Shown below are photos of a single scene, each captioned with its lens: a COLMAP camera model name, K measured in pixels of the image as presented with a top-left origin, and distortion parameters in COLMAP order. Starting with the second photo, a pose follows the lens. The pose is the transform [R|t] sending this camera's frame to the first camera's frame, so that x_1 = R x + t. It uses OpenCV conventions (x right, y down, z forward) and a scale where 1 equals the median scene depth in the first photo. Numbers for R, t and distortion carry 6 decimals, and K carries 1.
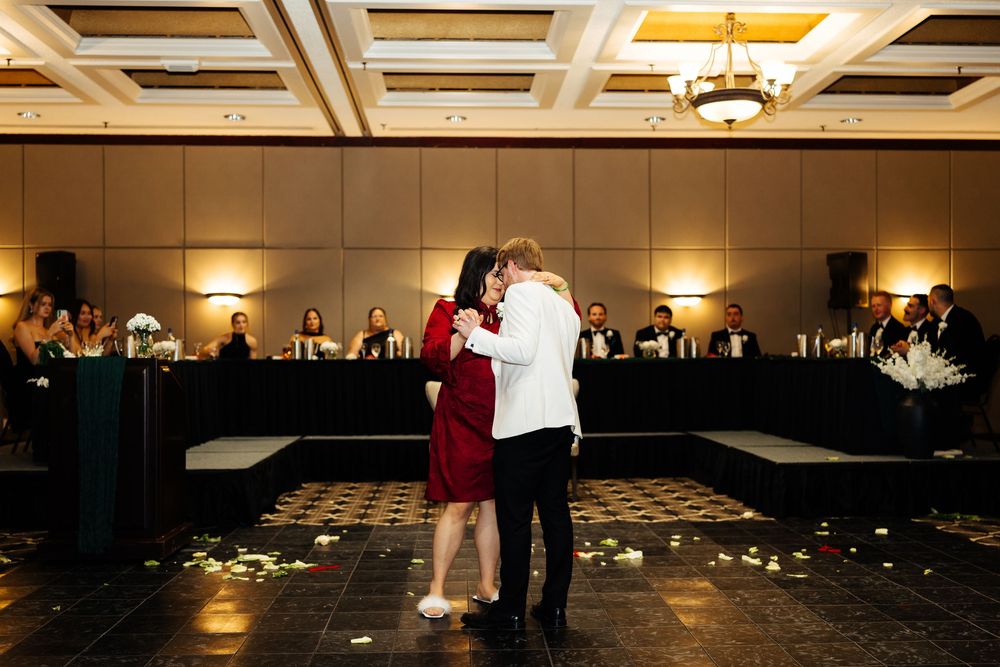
lens RADIAL K [[1028.9, 0, 500.0], [0, 1028.9, 333.5], [0, 0, 1]] dist [-0.011717, -0.009995]
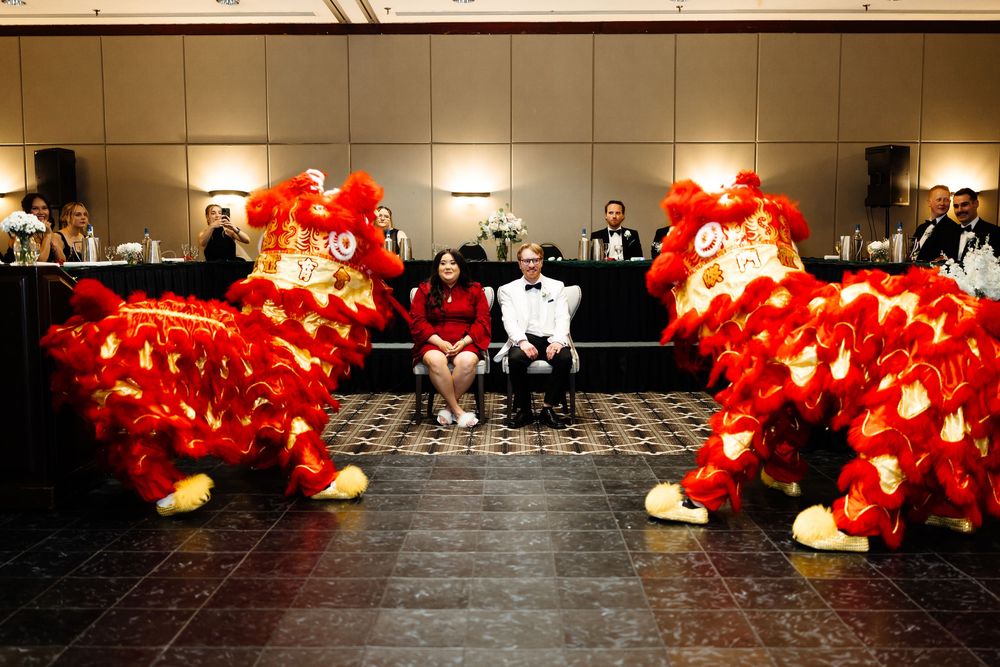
lens RADIAL K [[981.3, 0, 490.2], [0, 981.3, 332.7], [0, 0, 1]] dist [-0.021349, 0.002843]
pose [[0.998778, 0.005273, -0.049148, 0.026329], [-0.000253, 0.994827, 0.101588, -0.000908], [0.049430, -0.101451, 0.993612, 0.098289]]
